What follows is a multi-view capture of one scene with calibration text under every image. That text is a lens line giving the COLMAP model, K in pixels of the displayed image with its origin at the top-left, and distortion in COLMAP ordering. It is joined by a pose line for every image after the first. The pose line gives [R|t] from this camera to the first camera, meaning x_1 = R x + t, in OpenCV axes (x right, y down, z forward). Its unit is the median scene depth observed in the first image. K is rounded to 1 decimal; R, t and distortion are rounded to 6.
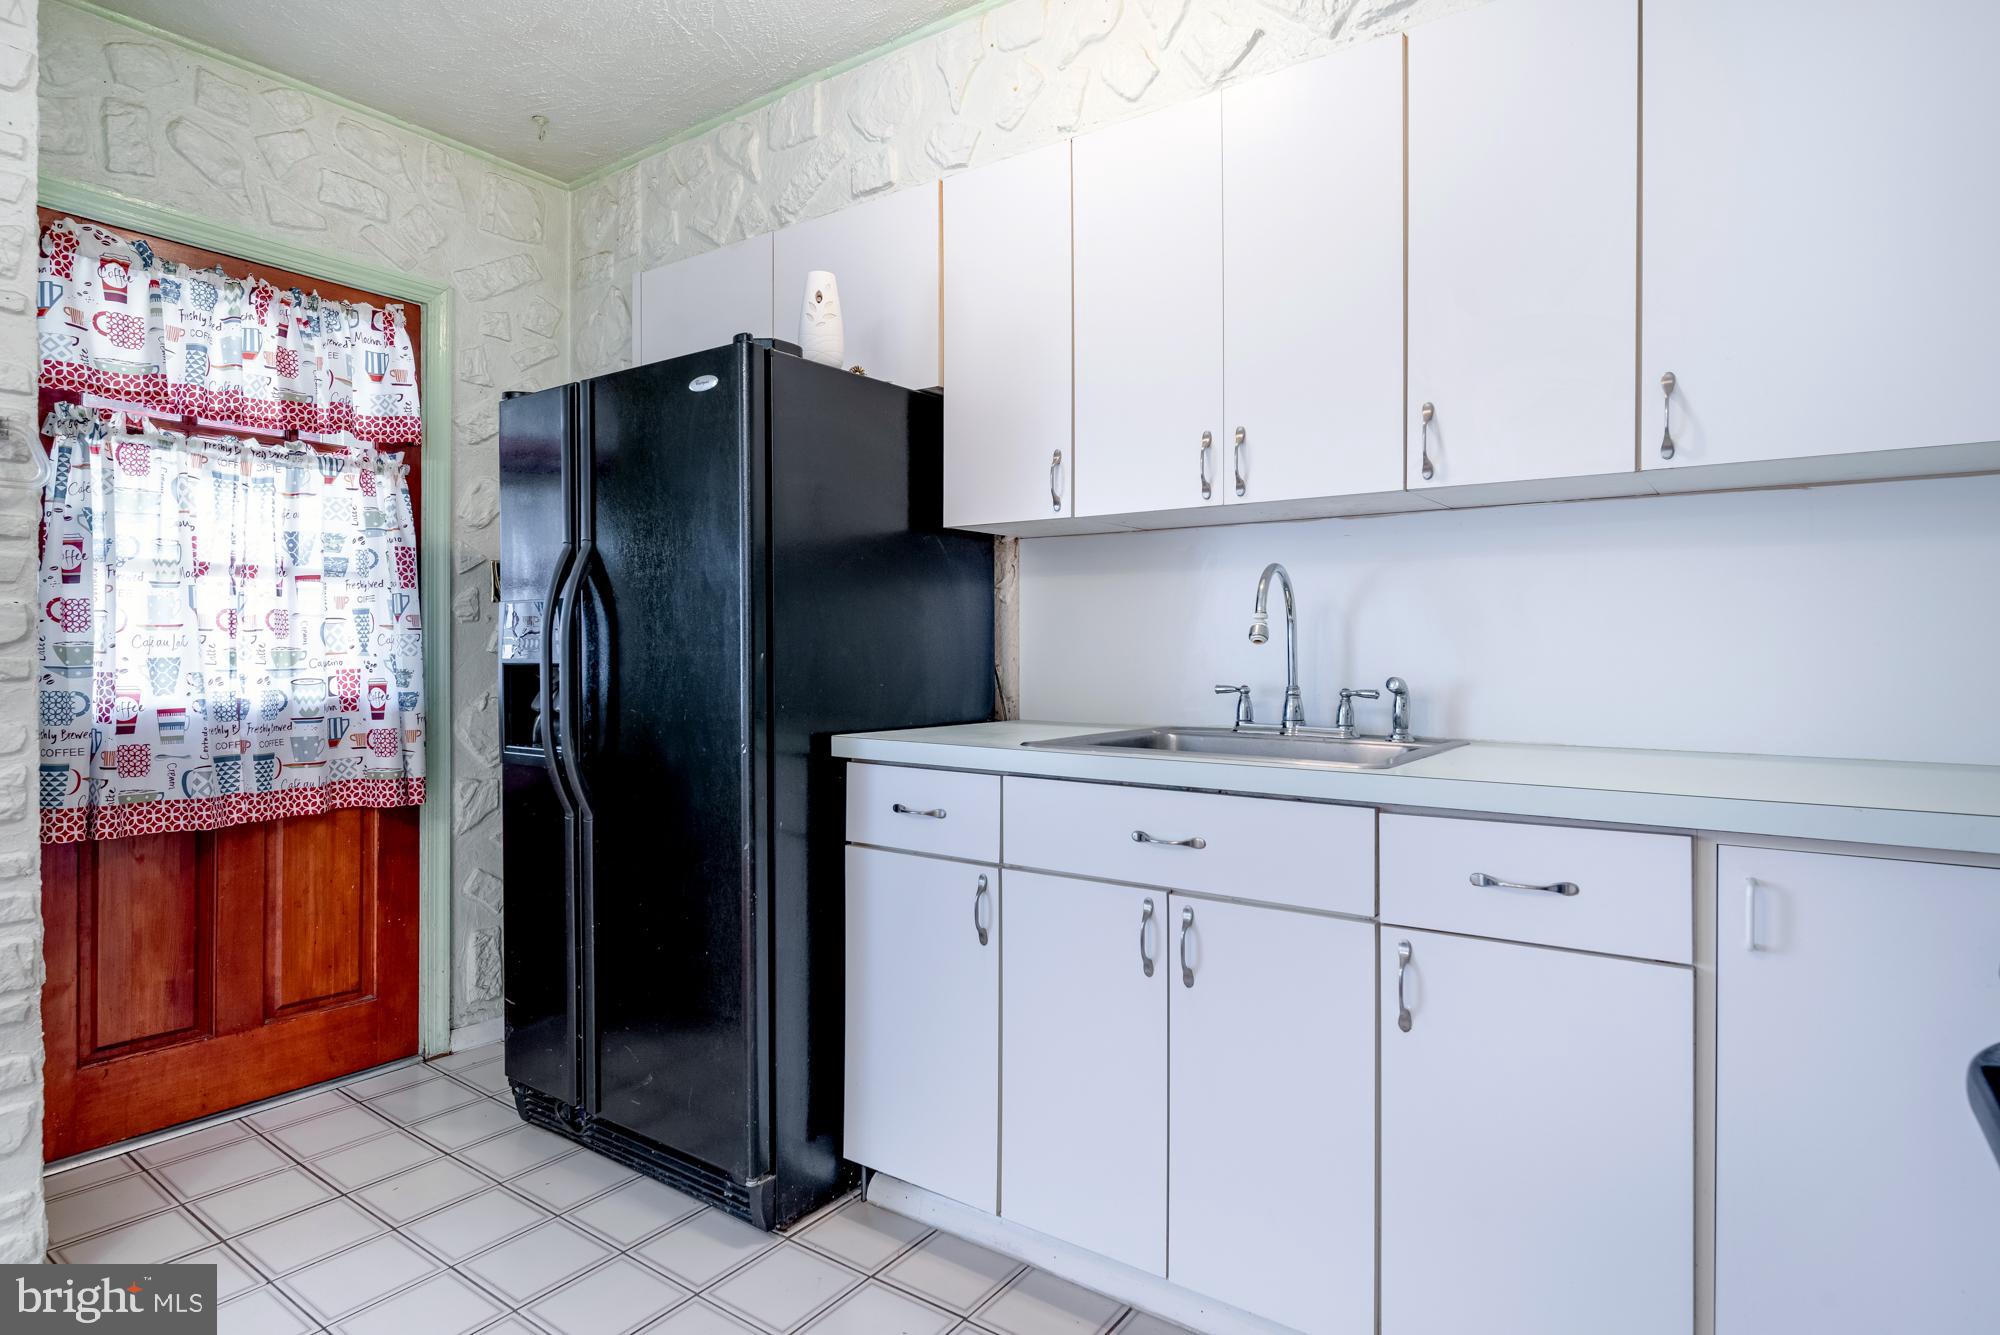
lens RADIAL K [[1076.2, 0, 1026.0], [0, 1076.2, 654.8], [0, 0, 1]] dist [0.000175, -0.000374]
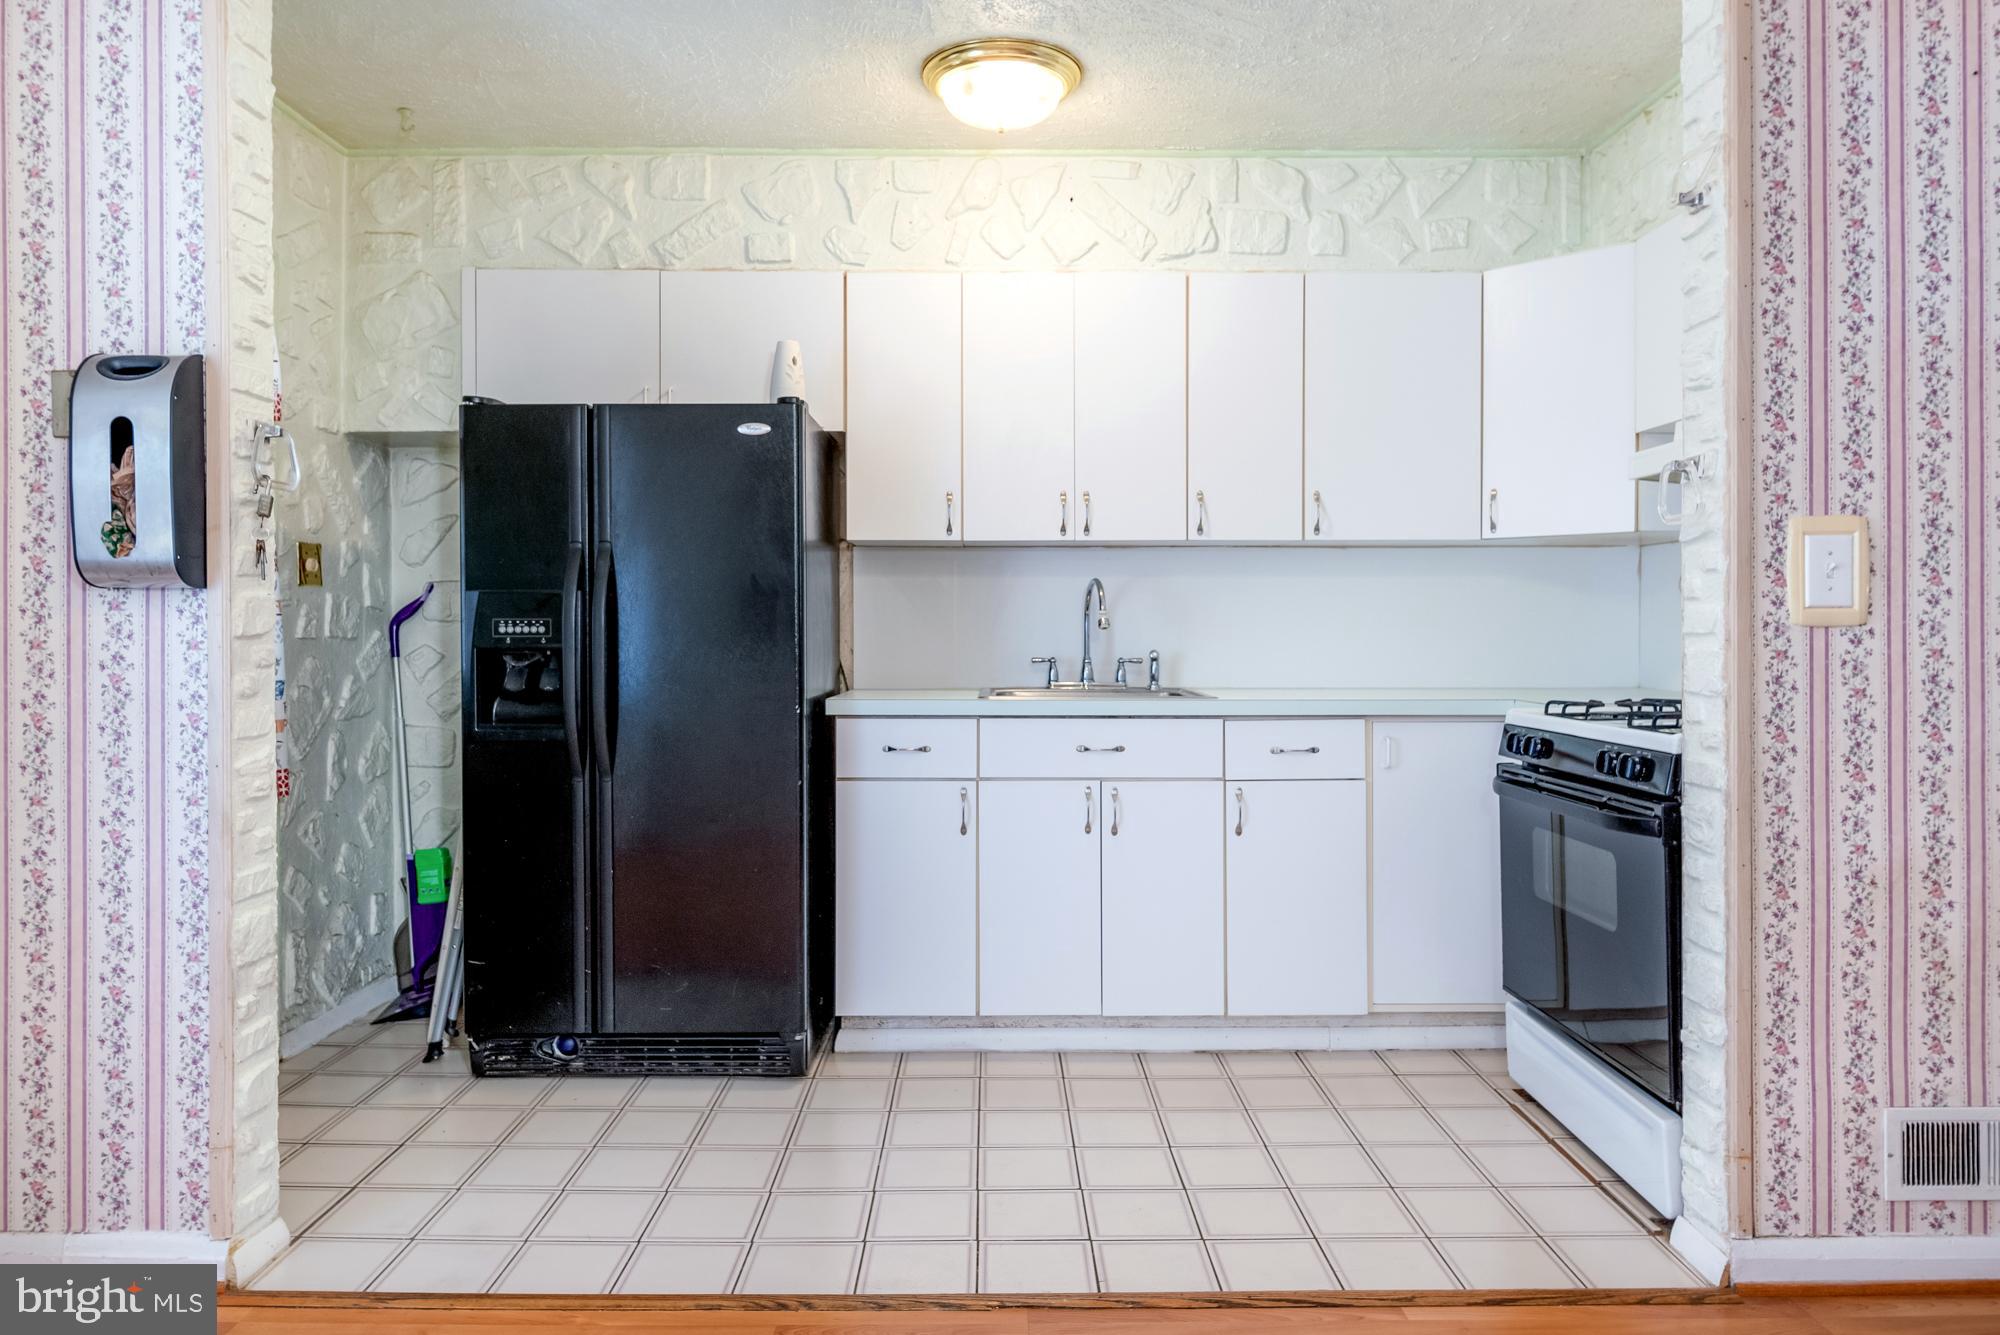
lens RADIAL K [[1268.0, 0, 1048.7], [0, 1268.0, 633.6], [0, 0, 1]] dist [0.003811, 0.001013]
pose [[0.795978, -0.003219, 0.605317, -0.782627], [0.004936, 0.999987, -0.001173, -0.002096], [-0.605305, 0.003922, 0.795984, -0.354586]]
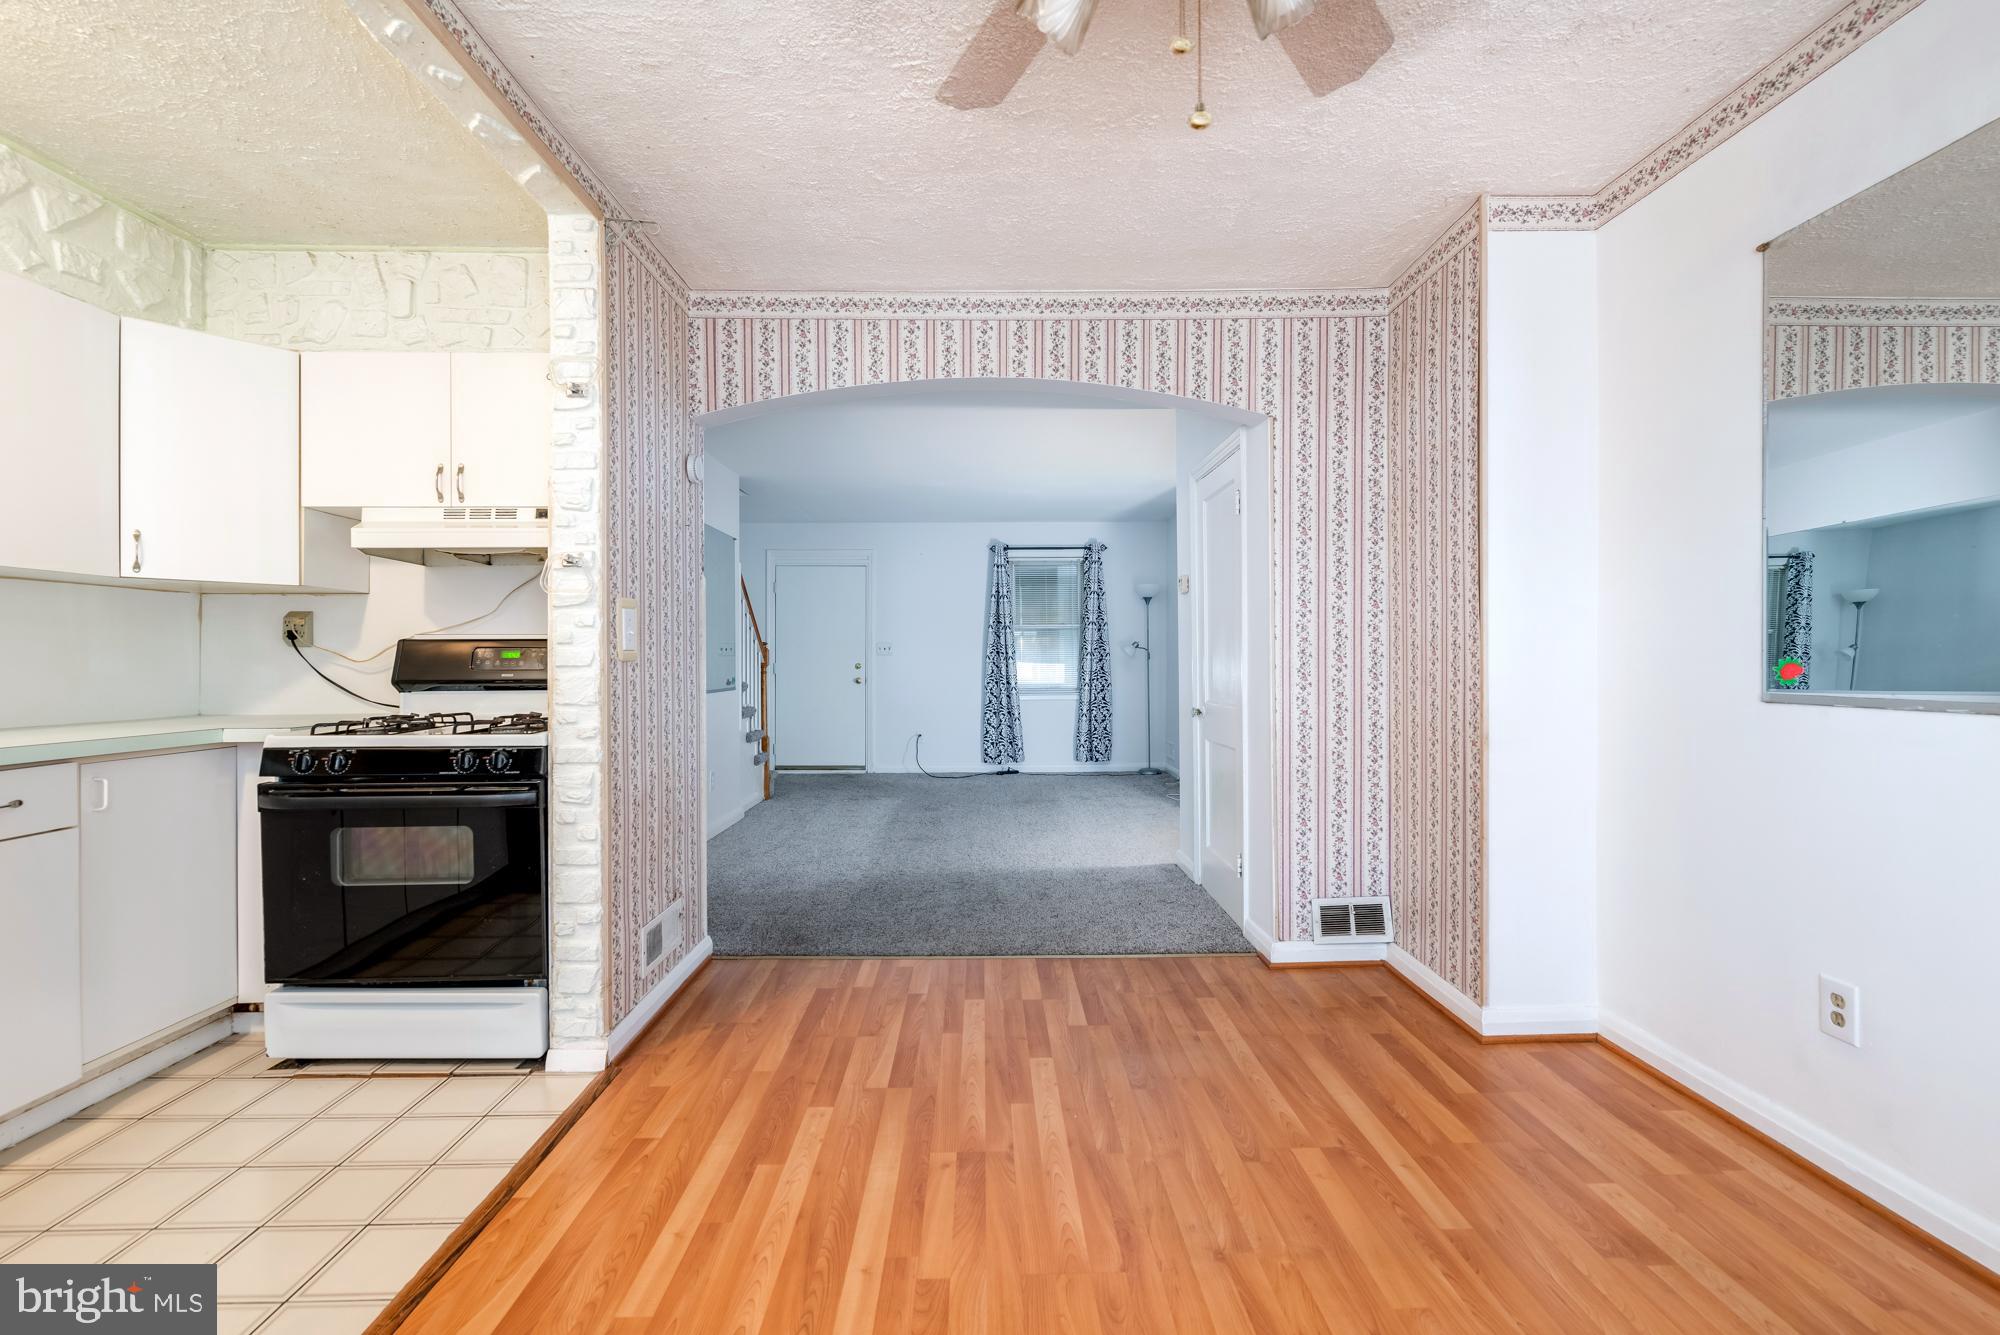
lens RADIAL K [[852.8, 0, 983.0], [0, 852.8, 661.5], [0, 0, 1]] dist [0.000146, 0.000055]
pose [[-0.581731, 0.002967, 0.813376, -0.911837], [0.009669, 0.999948, 0.003267, -0.004614], [-0.813324, 0.009765, -0.581729, 0.295908]]
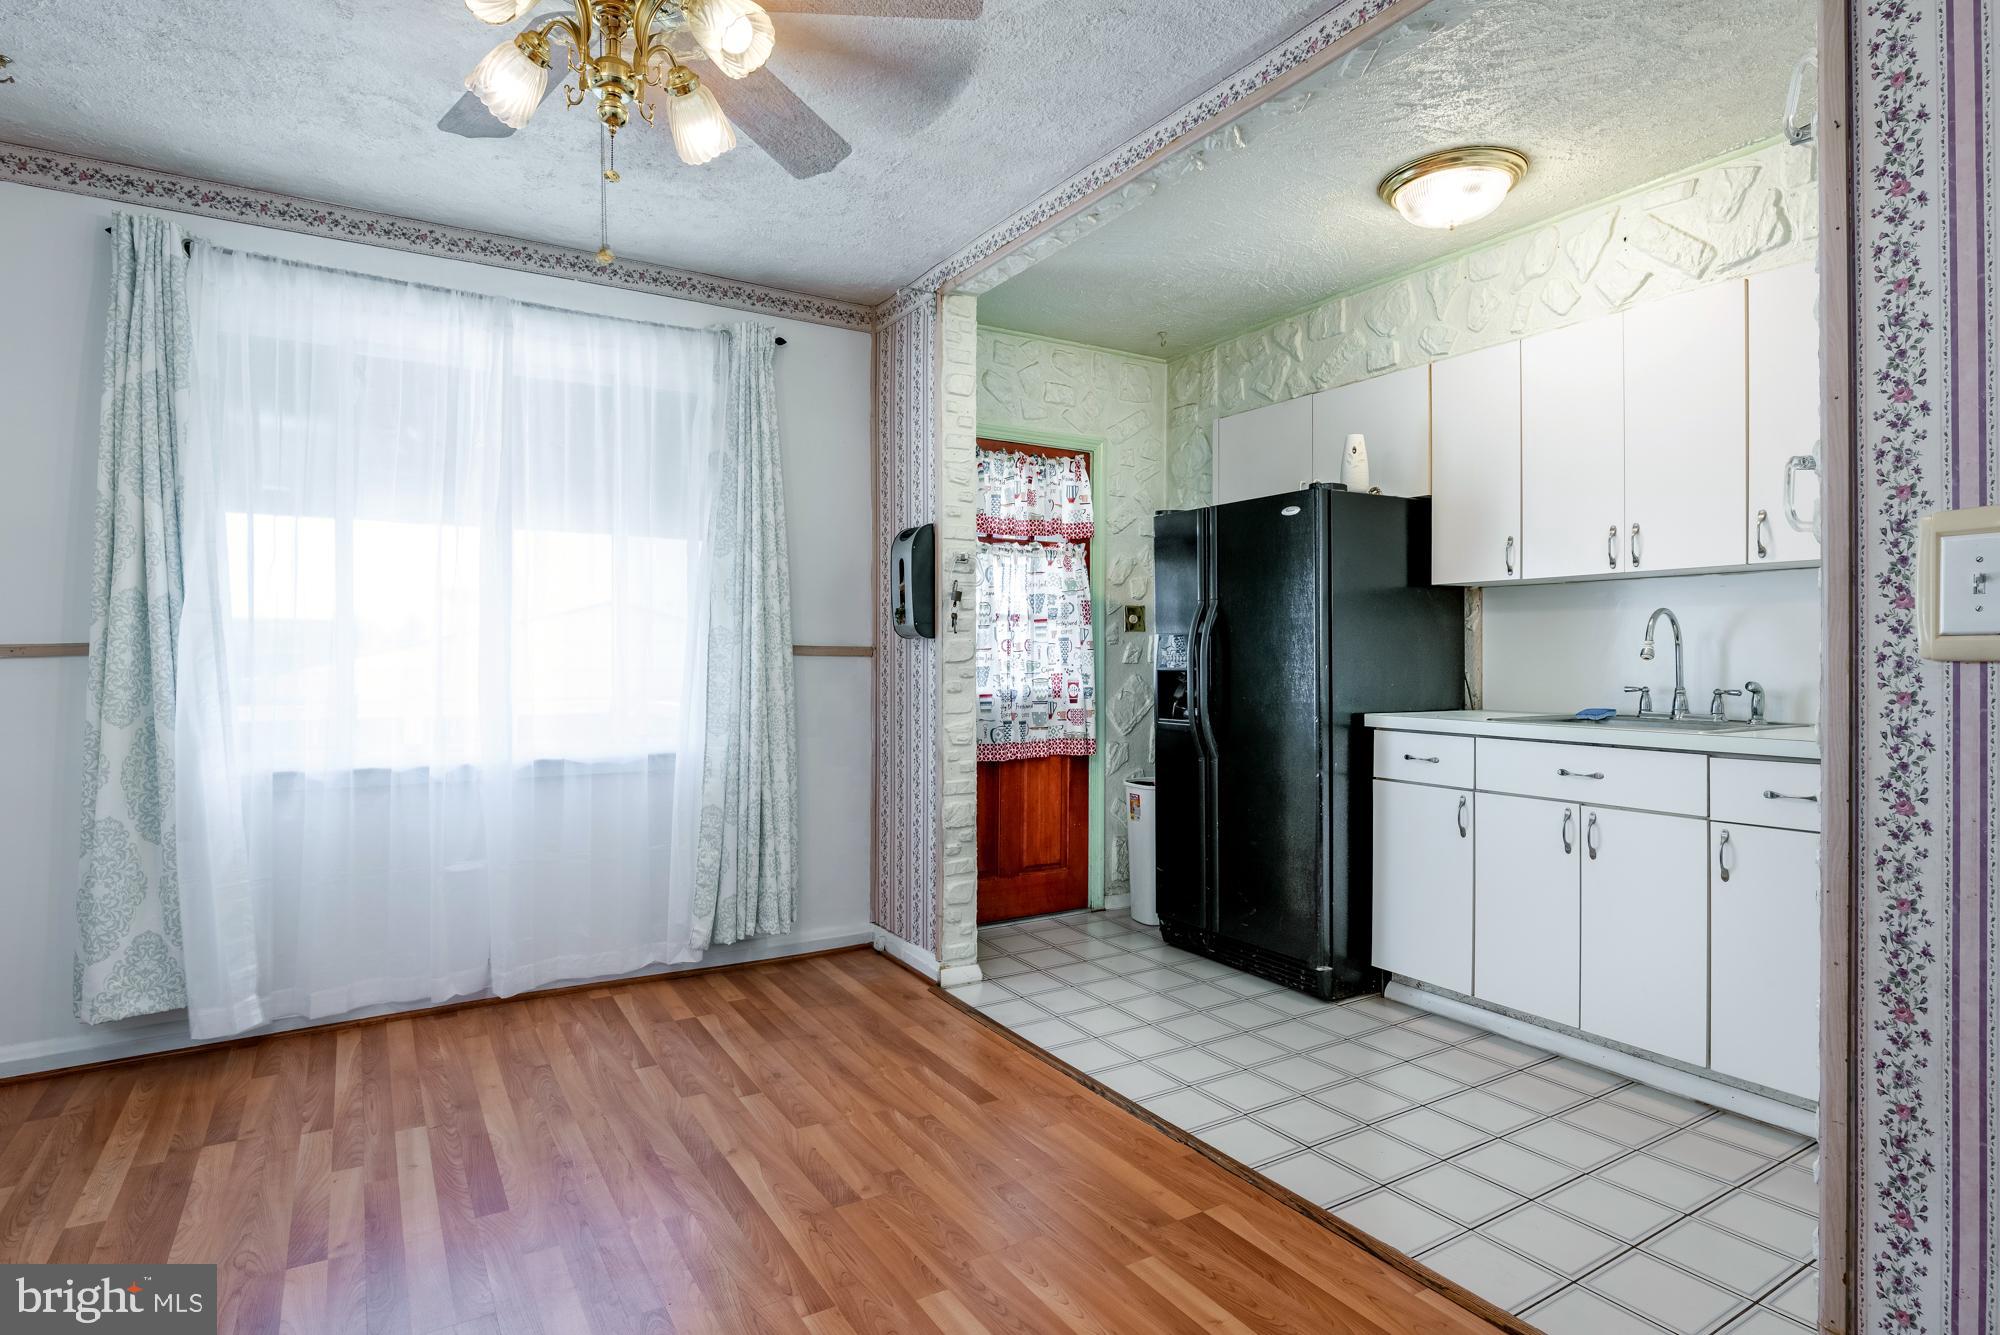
lens RADIAL K [[1099.5, 0, 1039.3], [0, 1099.5, 660.4], [0, 0, 1]] dist [-0.000318, 0.000229]
pose [[0.930585, 0.000522, -0.366077, -0.021165], [-0.001171, 0.999998, -0.001552, -0.004494], [0.366075, 0.001873, 0.930583, -0.677568]]
